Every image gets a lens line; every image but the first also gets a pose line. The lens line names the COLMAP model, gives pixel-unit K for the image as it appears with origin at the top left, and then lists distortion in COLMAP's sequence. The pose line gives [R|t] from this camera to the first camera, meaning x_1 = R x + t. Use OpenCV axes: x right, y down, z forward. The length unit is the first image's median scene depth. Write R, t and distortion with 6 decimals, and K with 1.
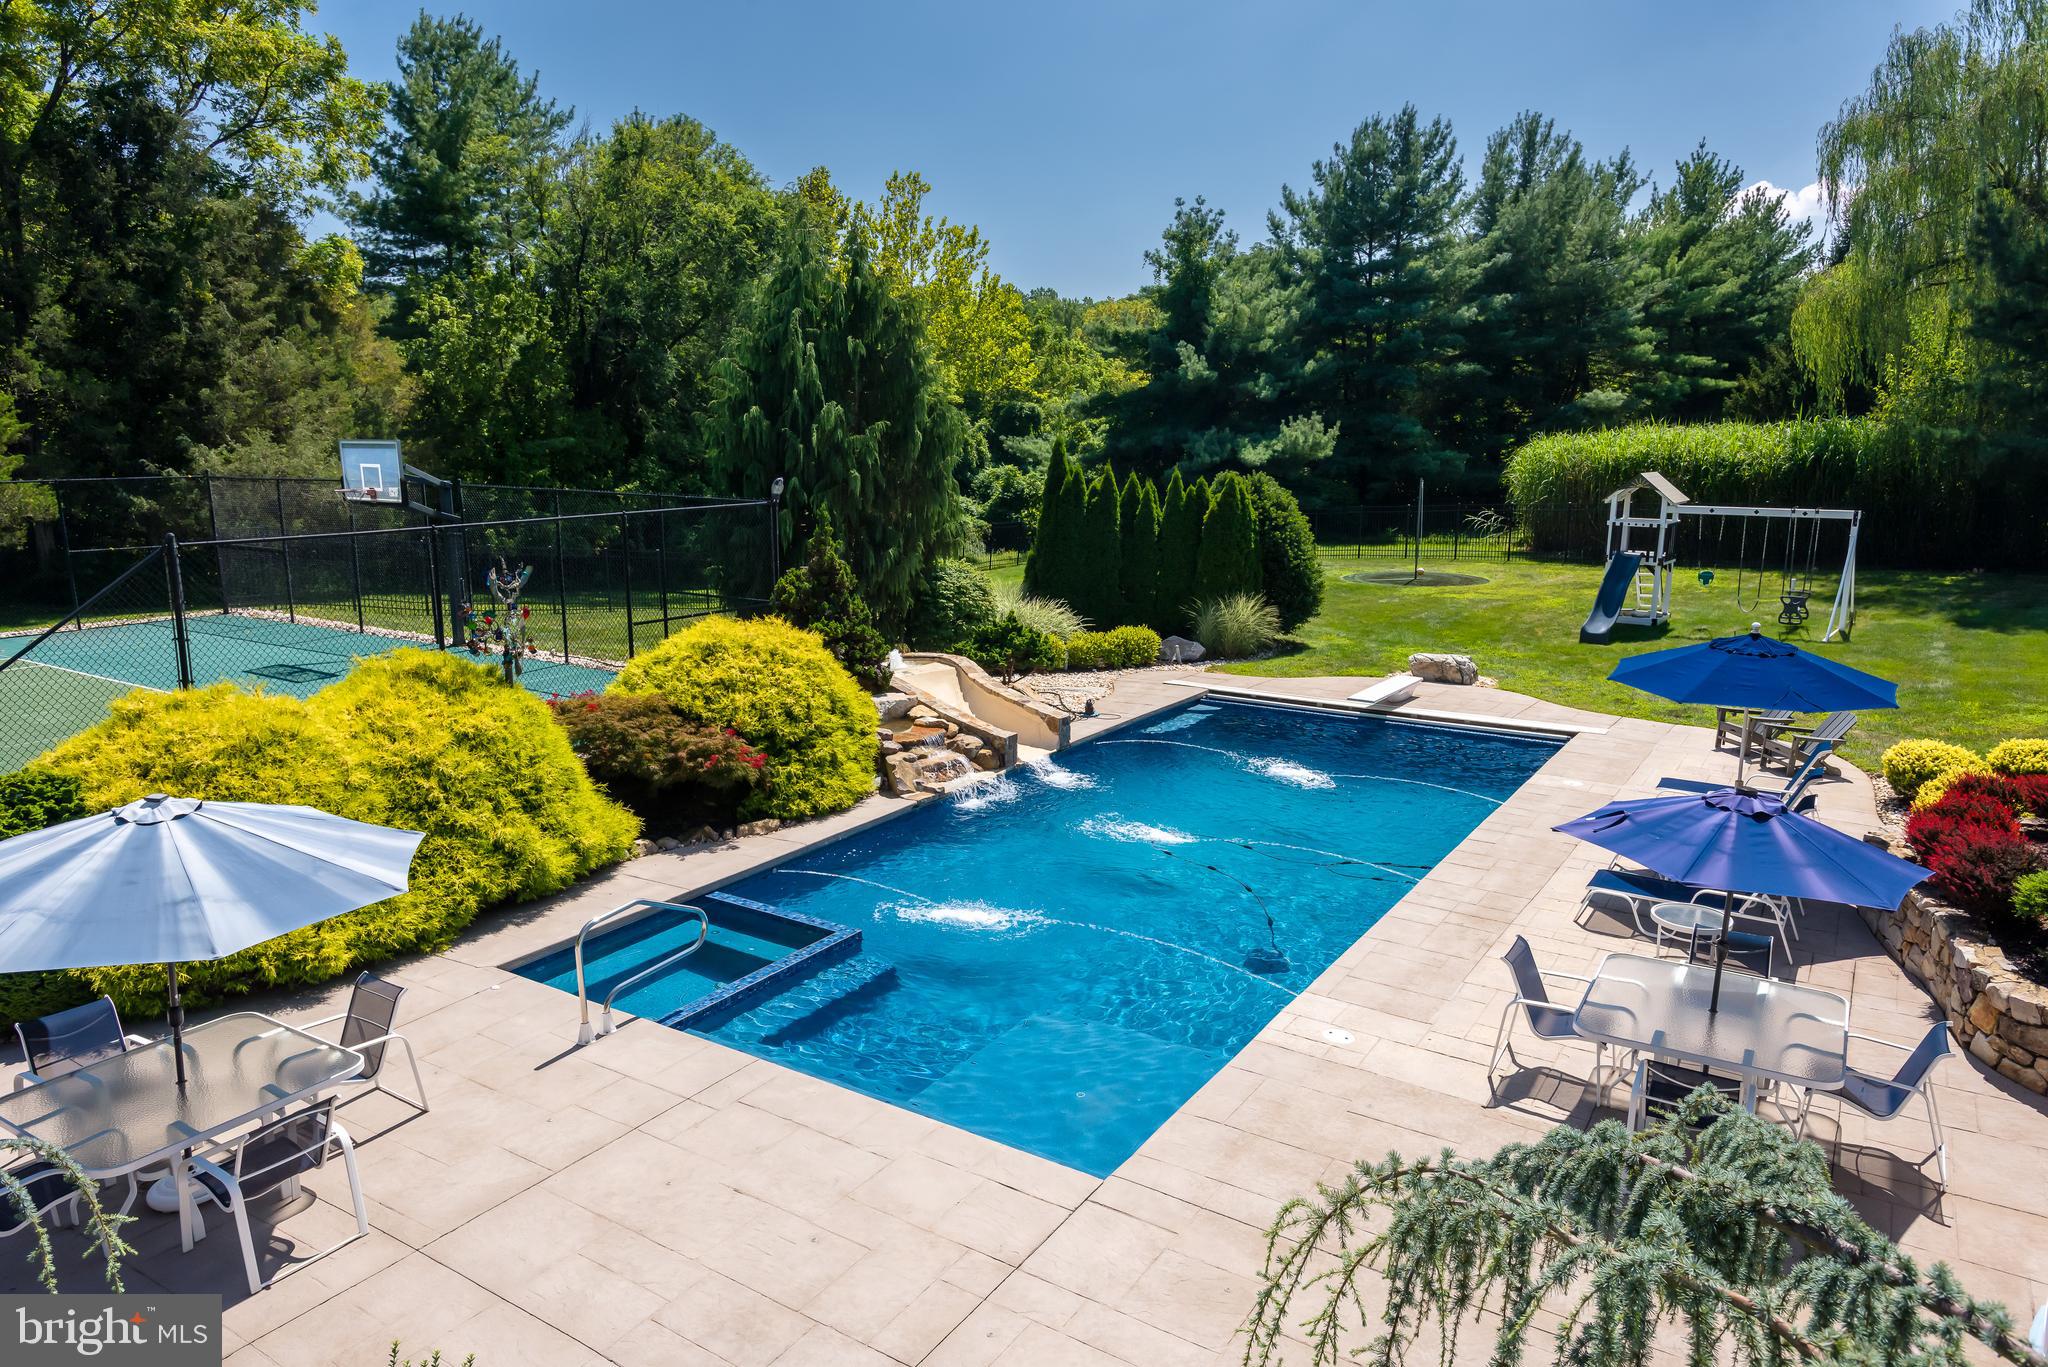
lens RADIAL K [[1316.5, 0, 1030.3], [0, 1316.5, 687.3], [0, 0, 1]] dist [0.034262, -0.027044]
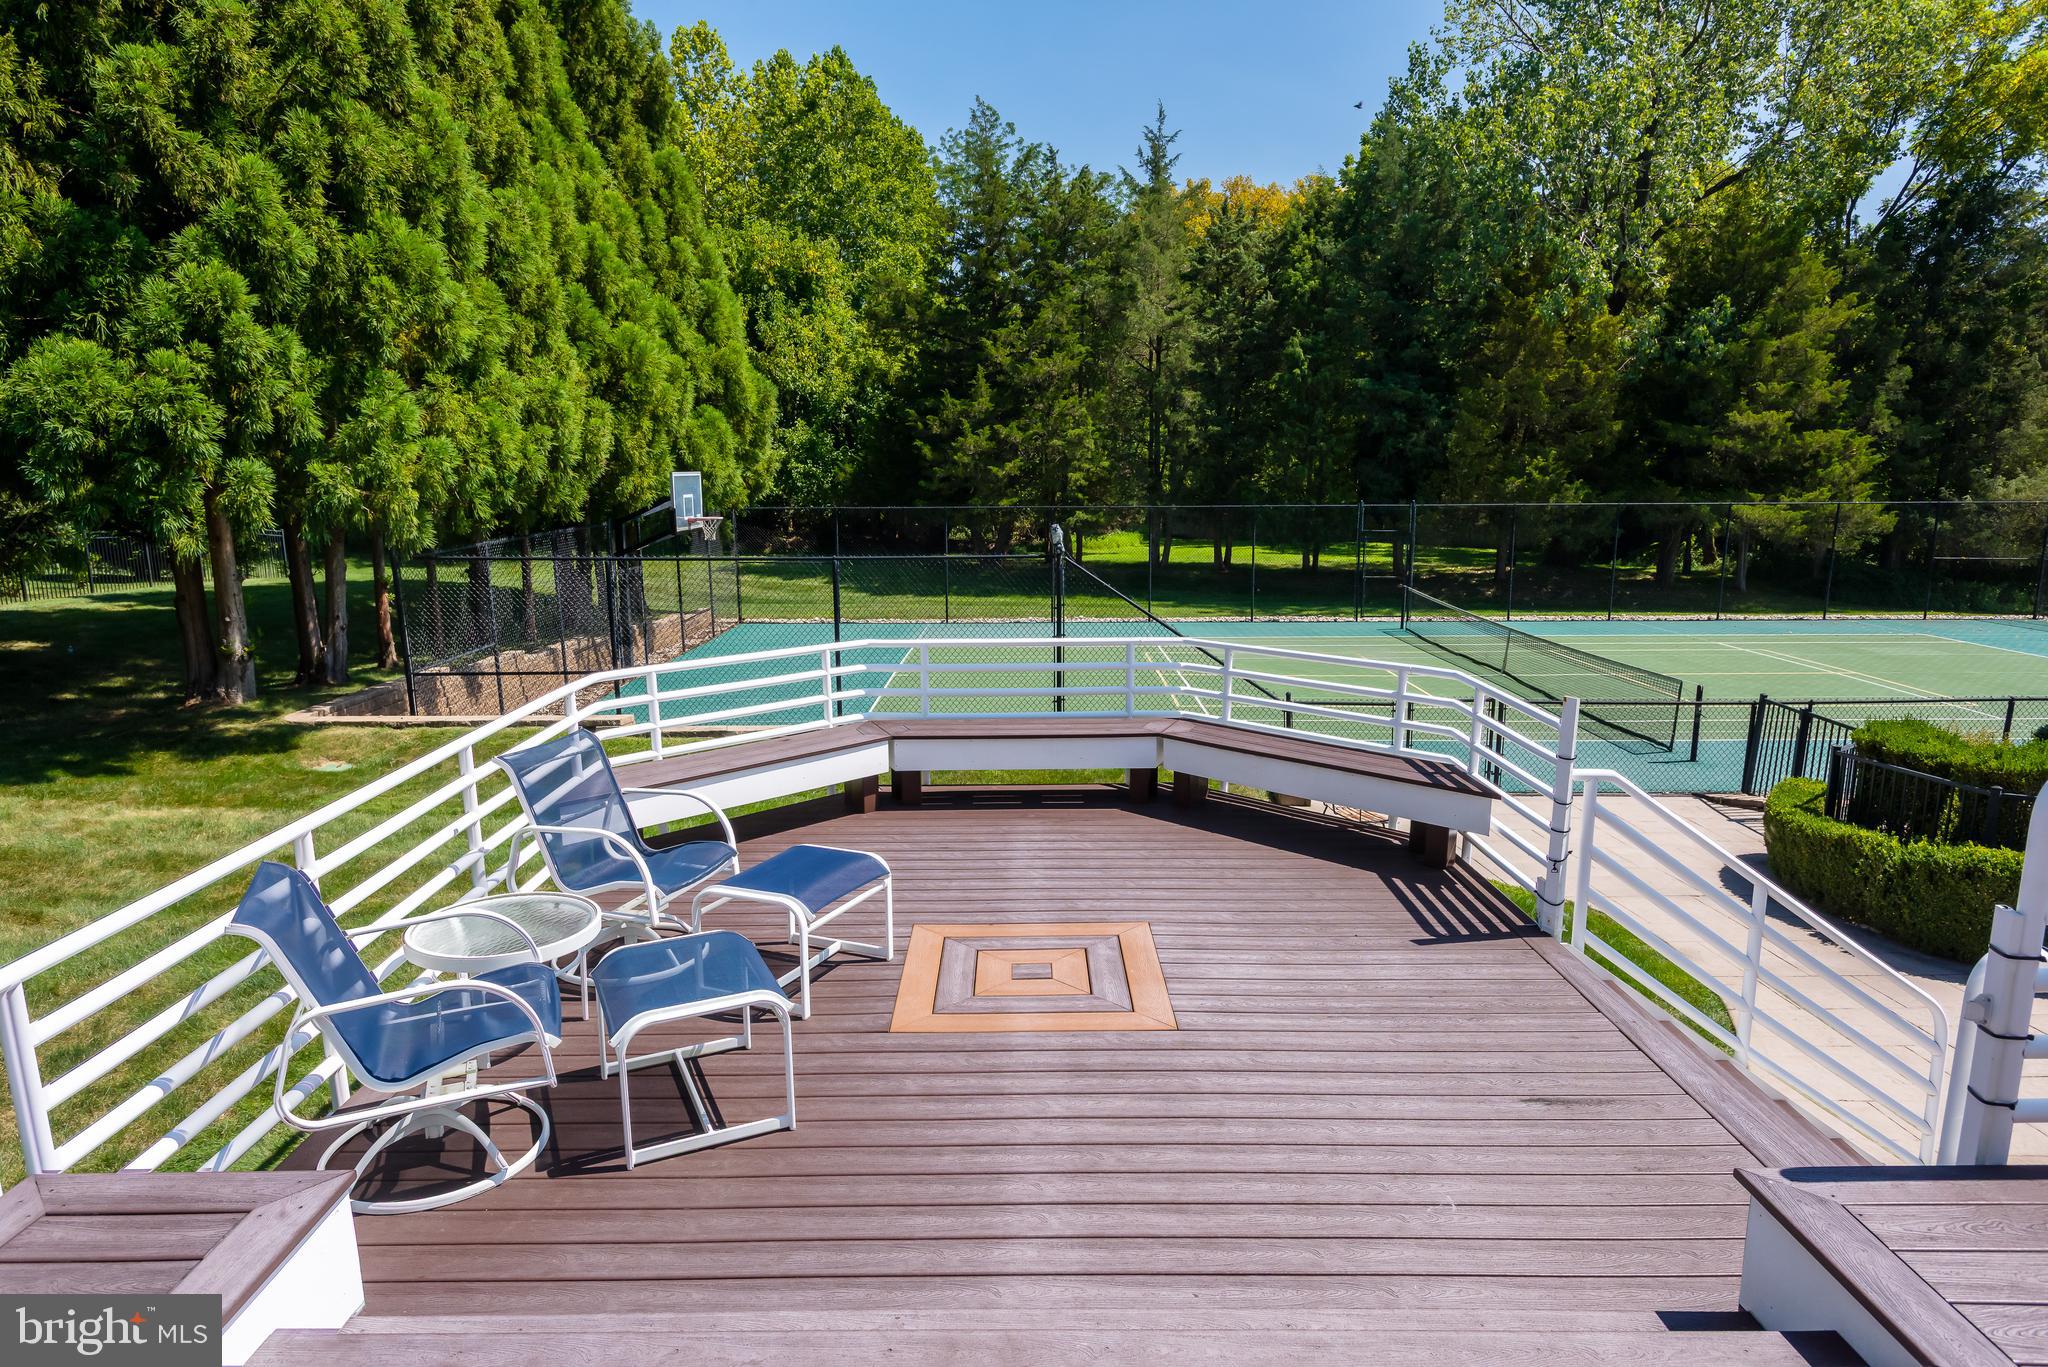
lens RADIAL K [[1212.5, 0, 1026.4], [0, 1212.5, 696.1], [0, 0, 1]] dist [0.008494, -0.002396]
pose [[0.552202, 0.156961, -0.818802, -0.208378], [-0.161980, 0.983602, 0.079313, 0.071656], [0.817824, 0.088833, 0.568571, -0.342624]]
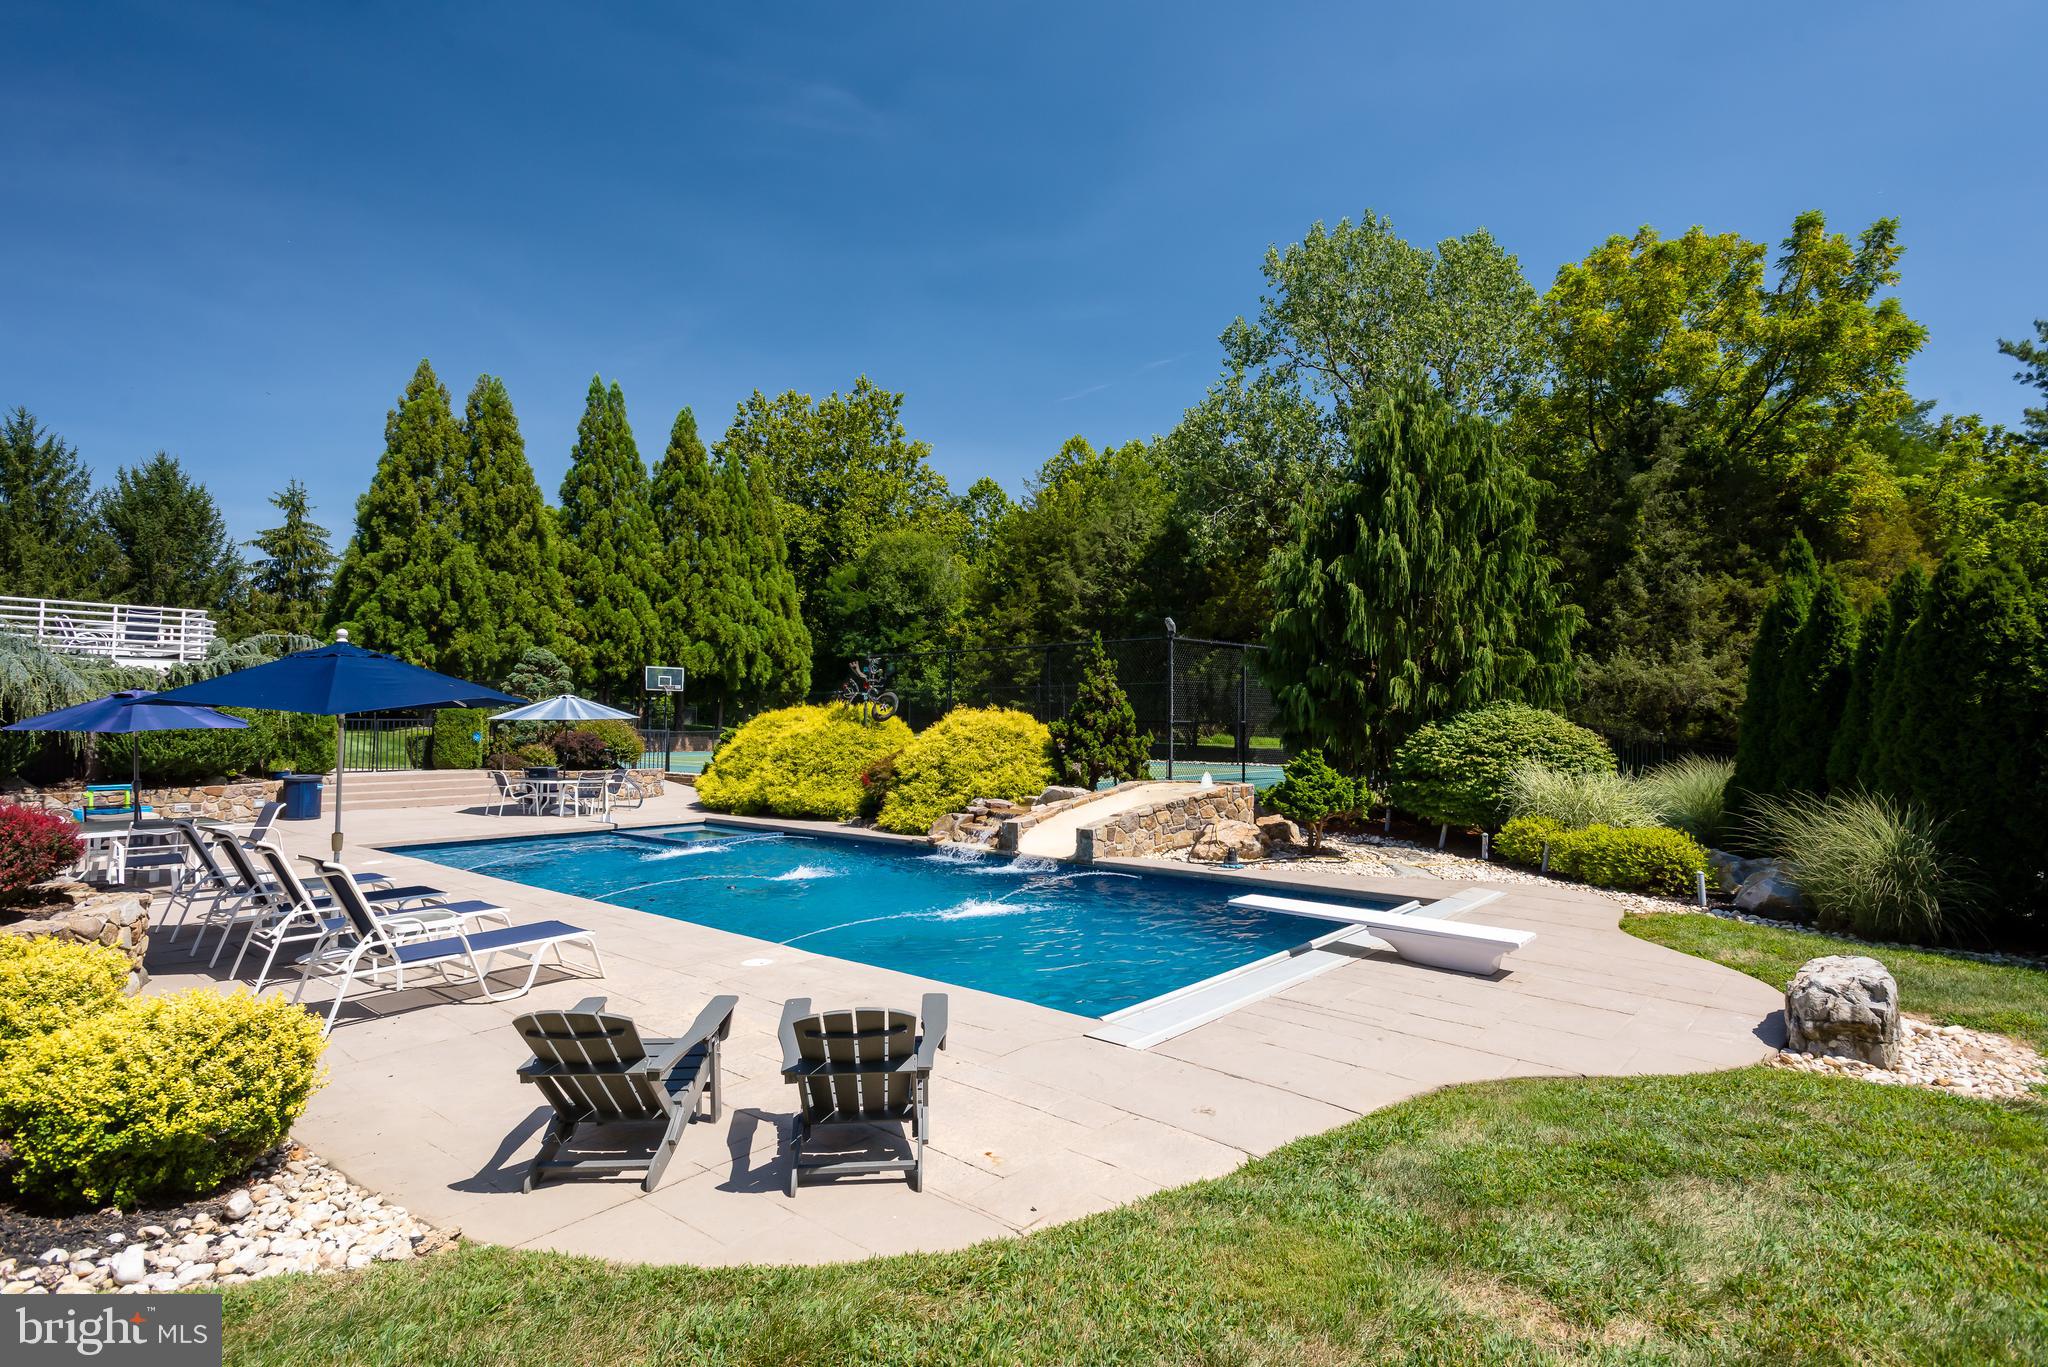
lens RADIAL K [[995.8, 0, 1027.2], [0, 995.8, 689.7], [0, 0, 1]] dist [0.001681, -0.000794]
pose [[-0.112818, -0.029839, -0.993168, 0.488948], [-0.200475, 0.979676, -0.006661, -0.042850], [0.973181, 0.198354, -0.116507, 0.656710]]
